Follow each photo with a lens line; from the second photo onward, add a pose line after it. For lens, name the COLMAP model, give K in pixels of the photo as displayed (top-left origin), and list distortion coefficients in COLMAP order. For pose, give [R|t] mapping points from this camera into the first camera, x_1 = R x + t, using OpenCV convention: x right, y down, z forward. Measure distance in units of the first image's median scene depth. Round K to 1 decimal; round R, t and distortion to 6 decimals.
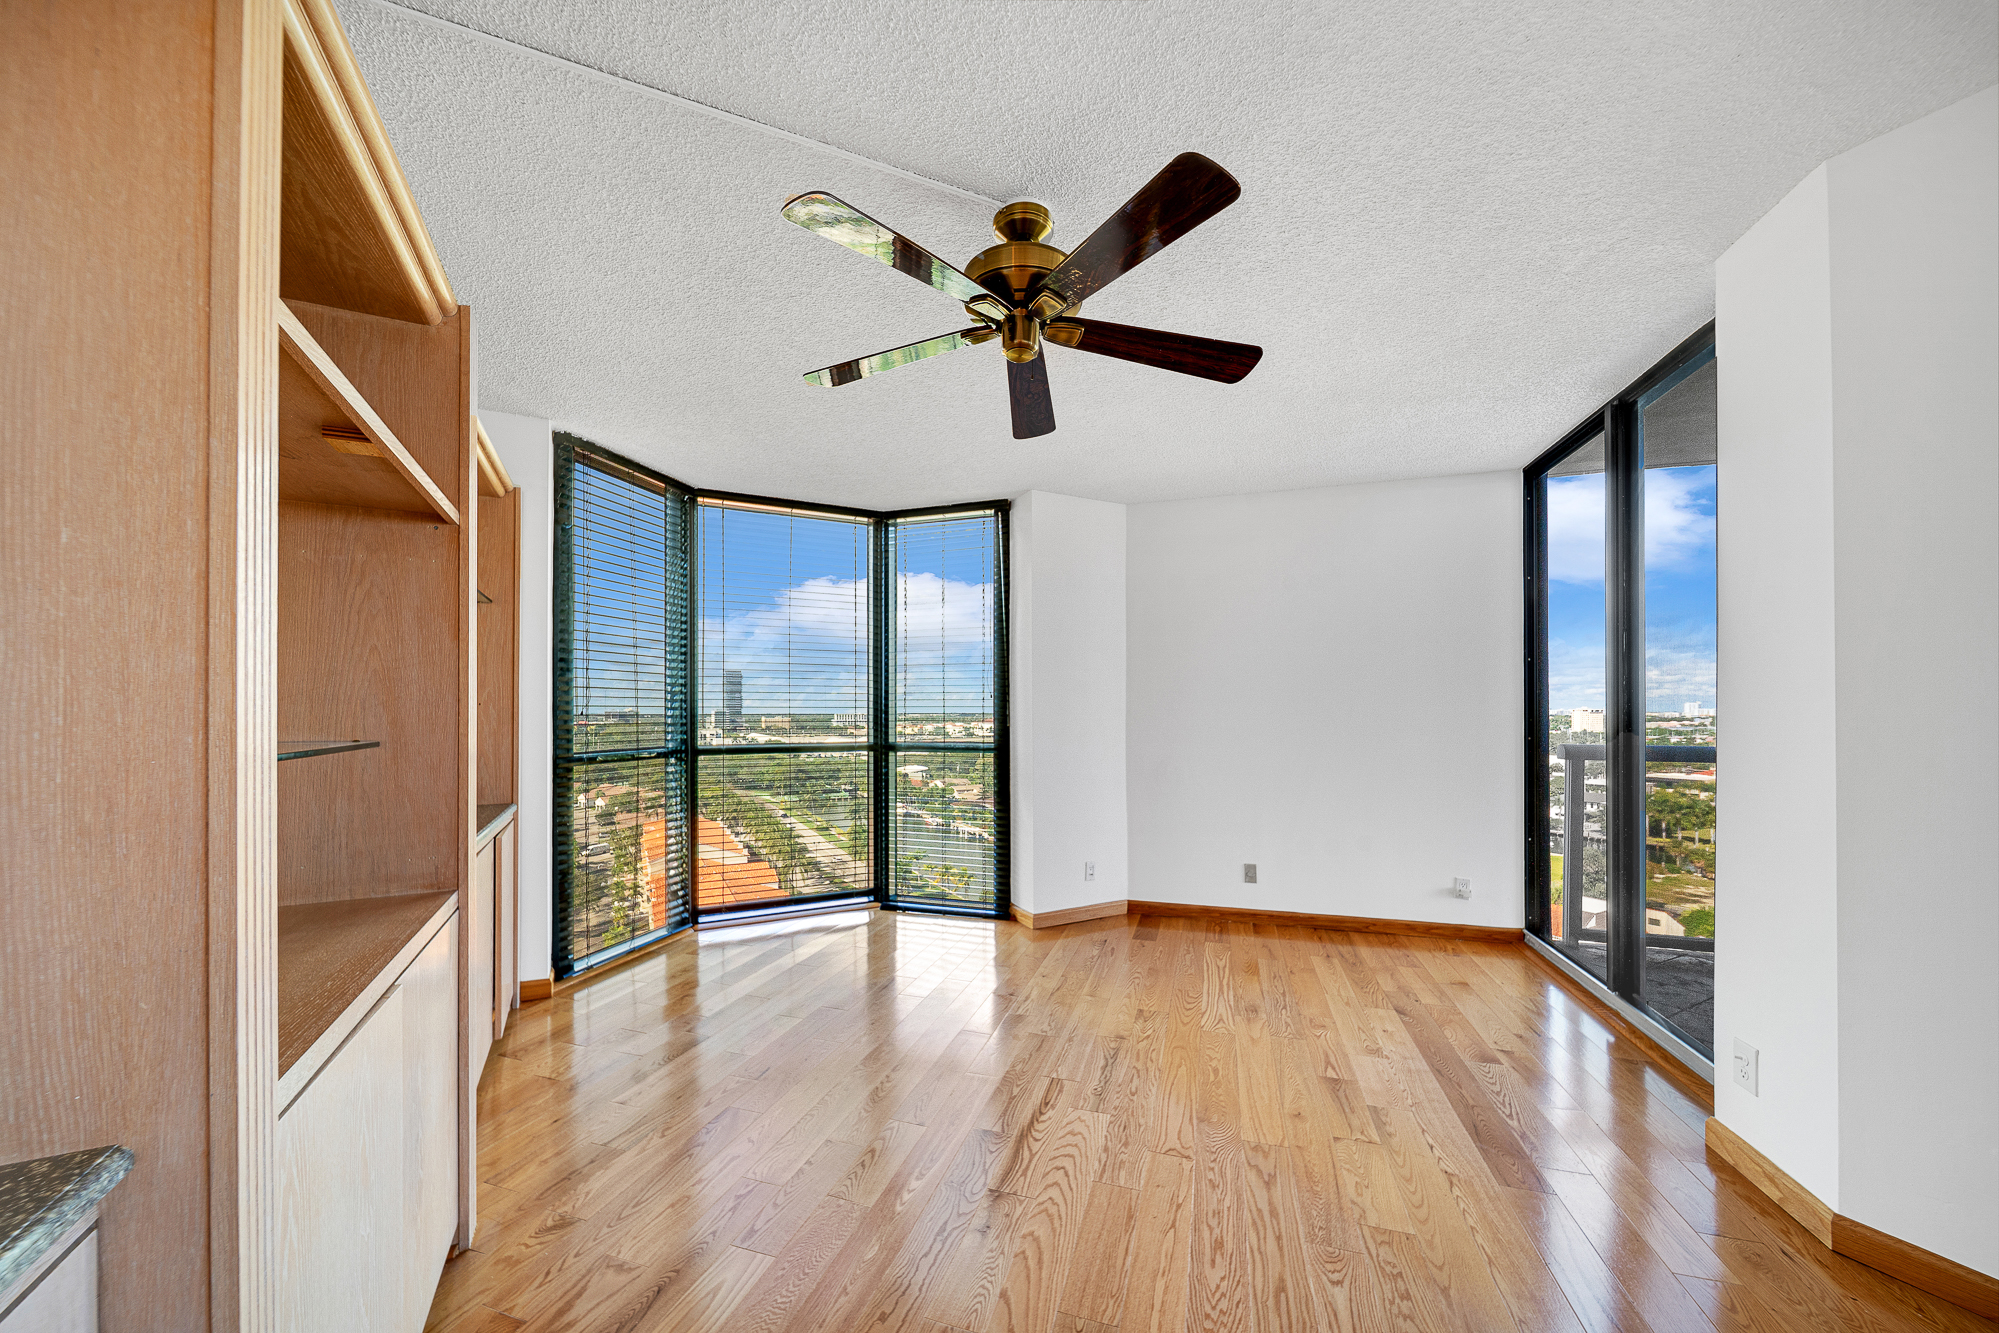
lens RADIAL K [[711.6, 0, 987.3], [0, 711.6, 703.9], [0, 0, 1]] dist [-0.000048, -0.001839]
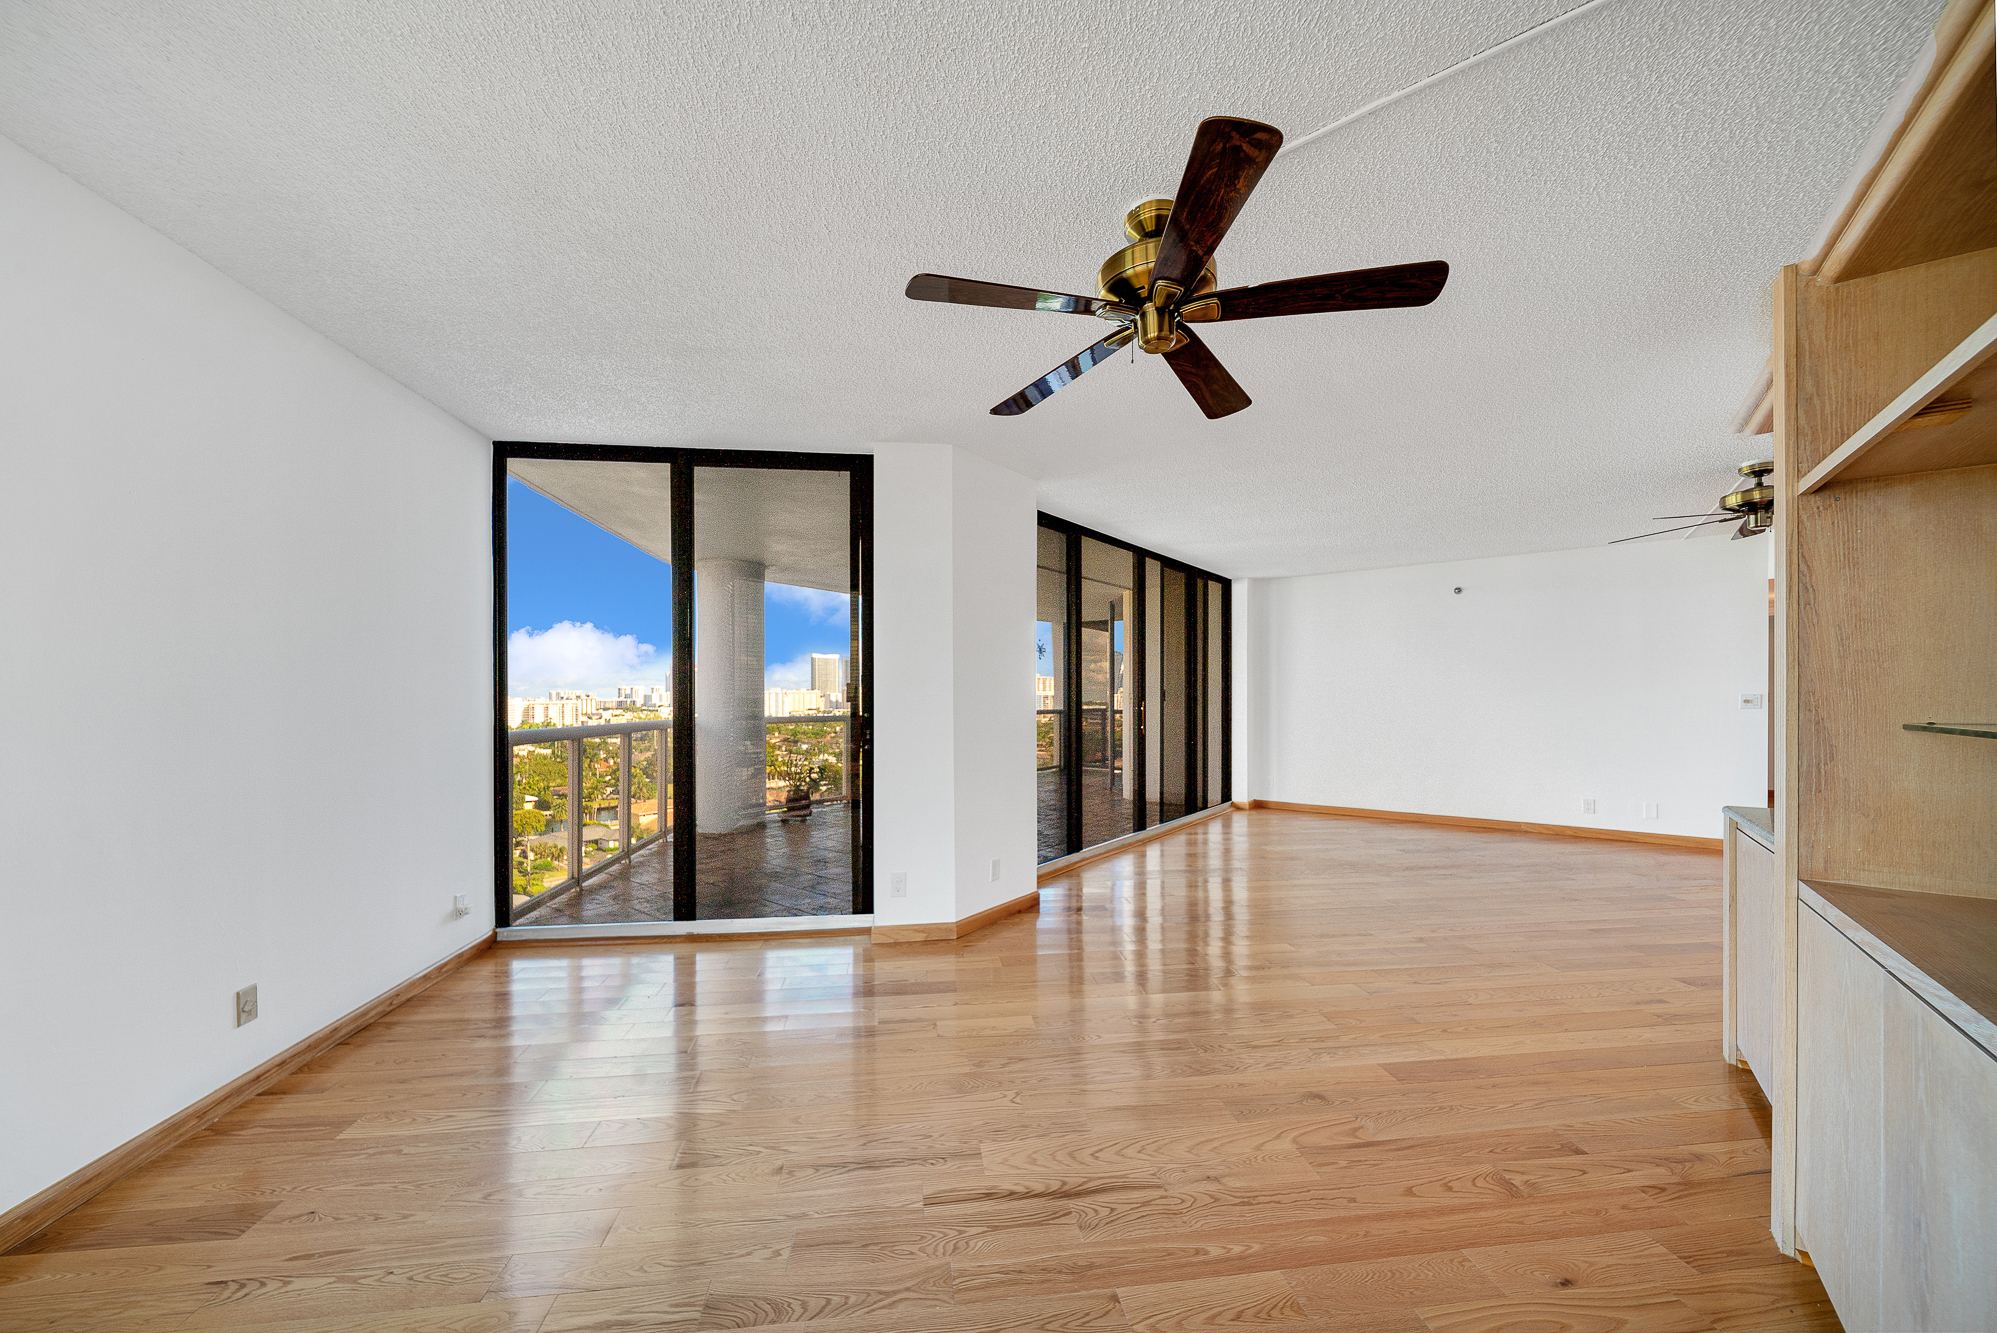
lens RADIAL K [[713.3, 0, 984.5], [0, 713.3, 694.9], [0, 0, 1]] dist [-0.001480, -0.000088]
pose [[-0.421358, -0.000131, 0.906895, -0.774684], [-0.006594, 0.999974, -0.002920, 0.013160], [-0.906871, -0.007210, -0.421347, 1.645962]]
